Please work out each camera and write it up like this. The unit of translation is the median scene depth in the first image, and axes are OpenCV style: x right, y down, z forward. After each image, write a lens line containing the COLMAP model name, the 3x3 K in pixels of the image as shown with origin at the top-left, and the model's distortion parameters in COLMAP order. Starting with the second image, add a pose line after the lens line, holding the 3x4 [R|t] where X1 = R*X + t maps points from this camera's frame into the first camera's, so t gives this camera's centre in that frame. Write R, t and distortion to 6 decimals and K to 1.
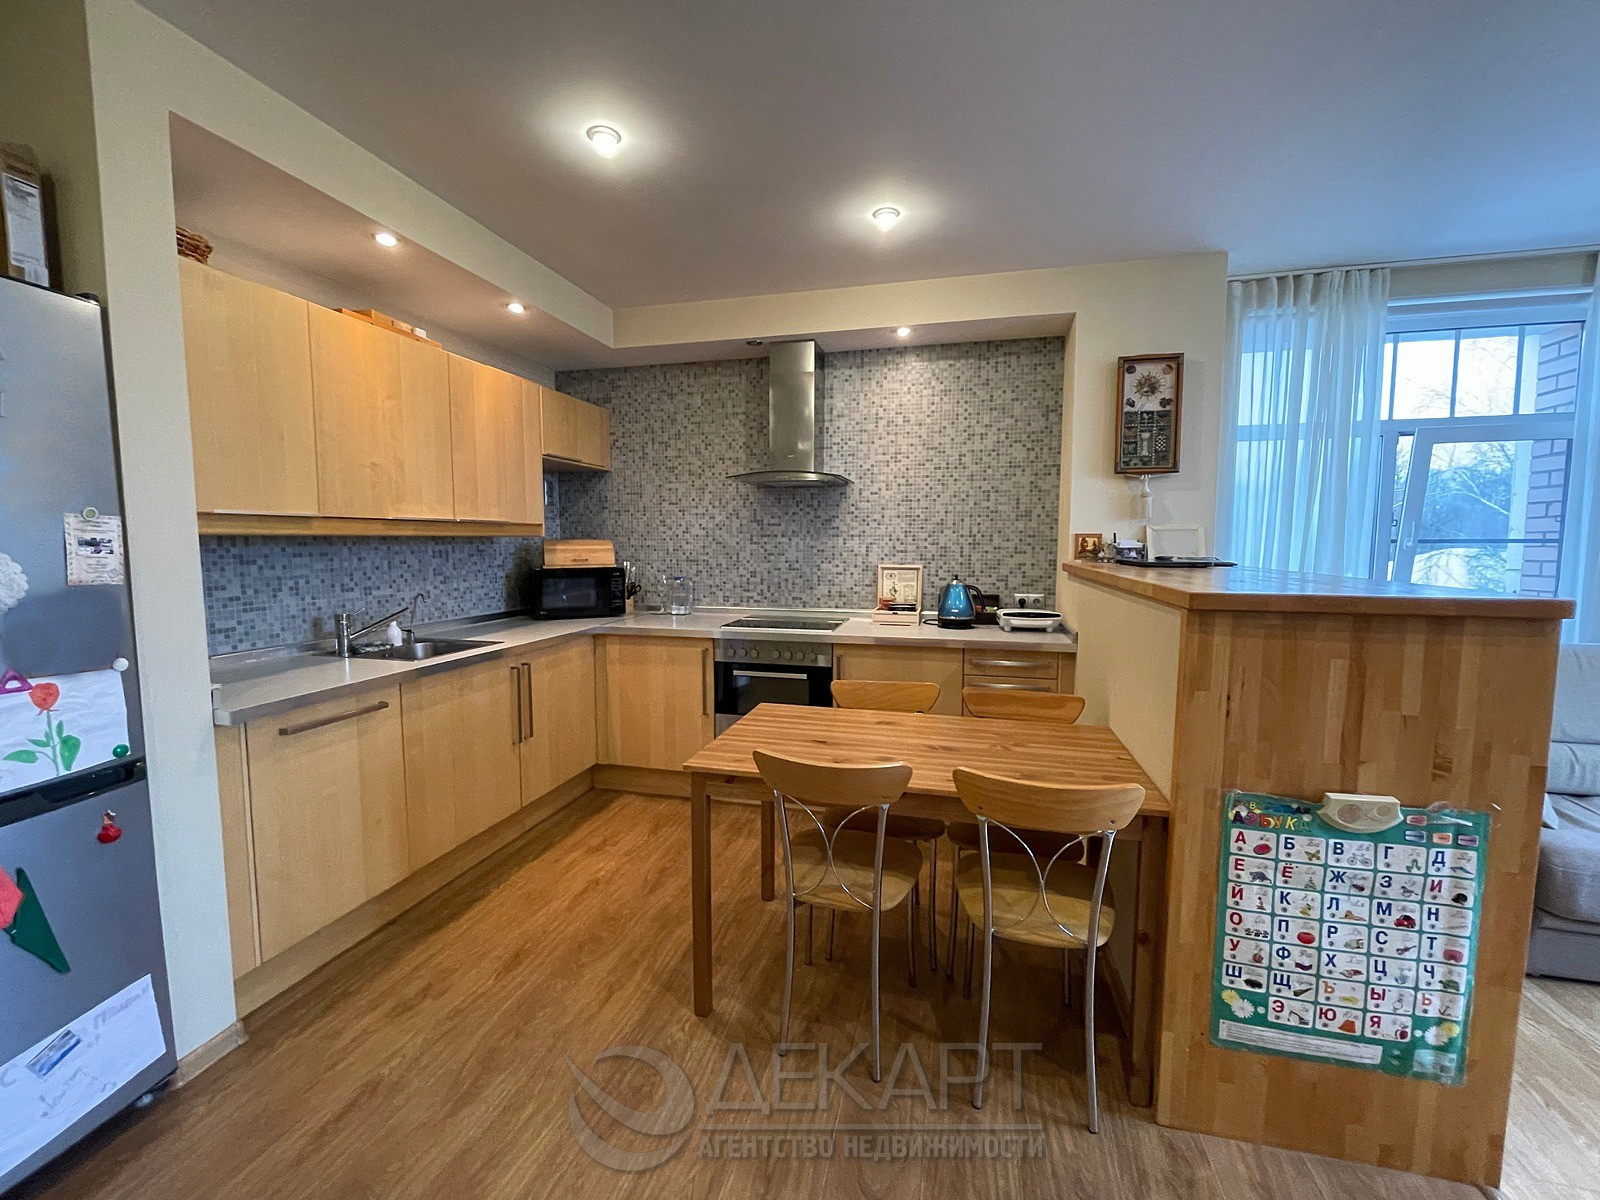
lens RADIAL K [[653.4, 0, 798.5], [0, 653.4, 596.2], [0, 0, 1]] dist [0.001885, 0.000875]
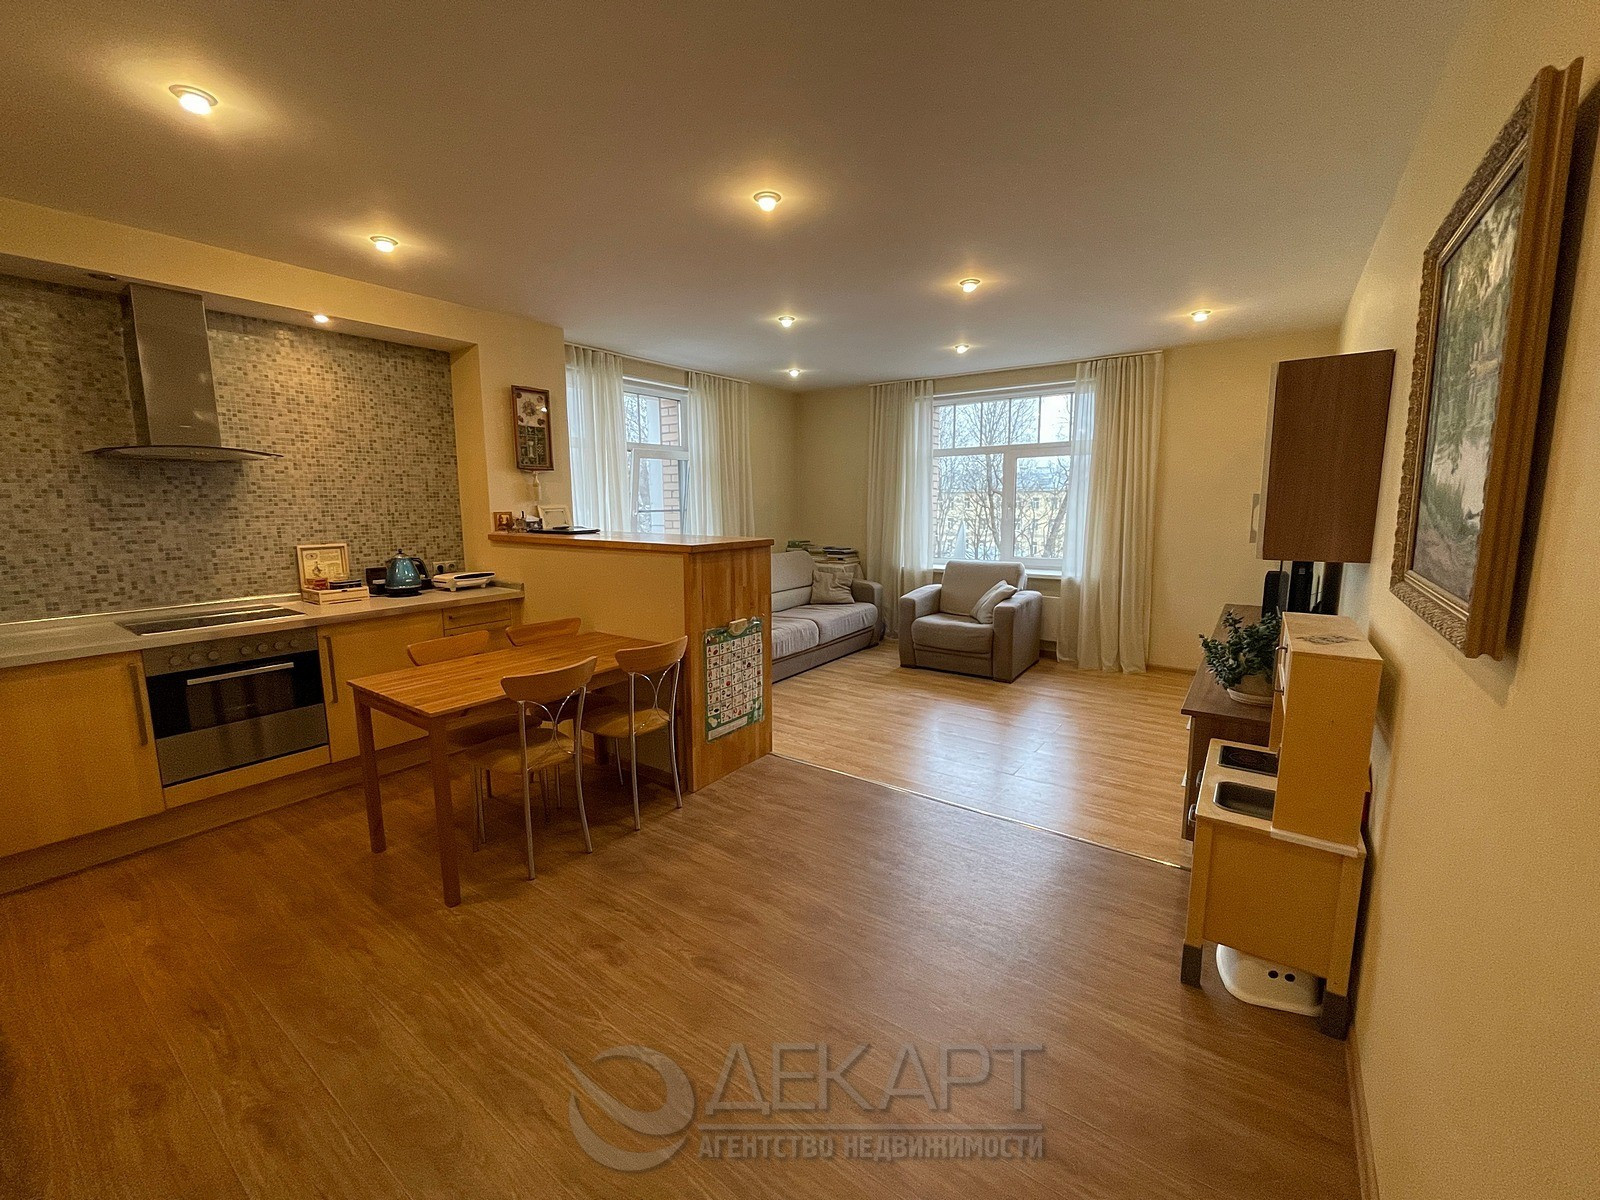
lens RADIAL K [[653.4, 0, 798.5], [0, 653.4, 596.2], [0, 0, 1]] dist [0.001885, 0.000875]
pose [[0.360556, -0.140135, 0.922150, -0.553819], [0.085163, 0.989466, 0.117066, -0.025661], [-0.928841, 0.036324, 0.368693, -0.062548]]
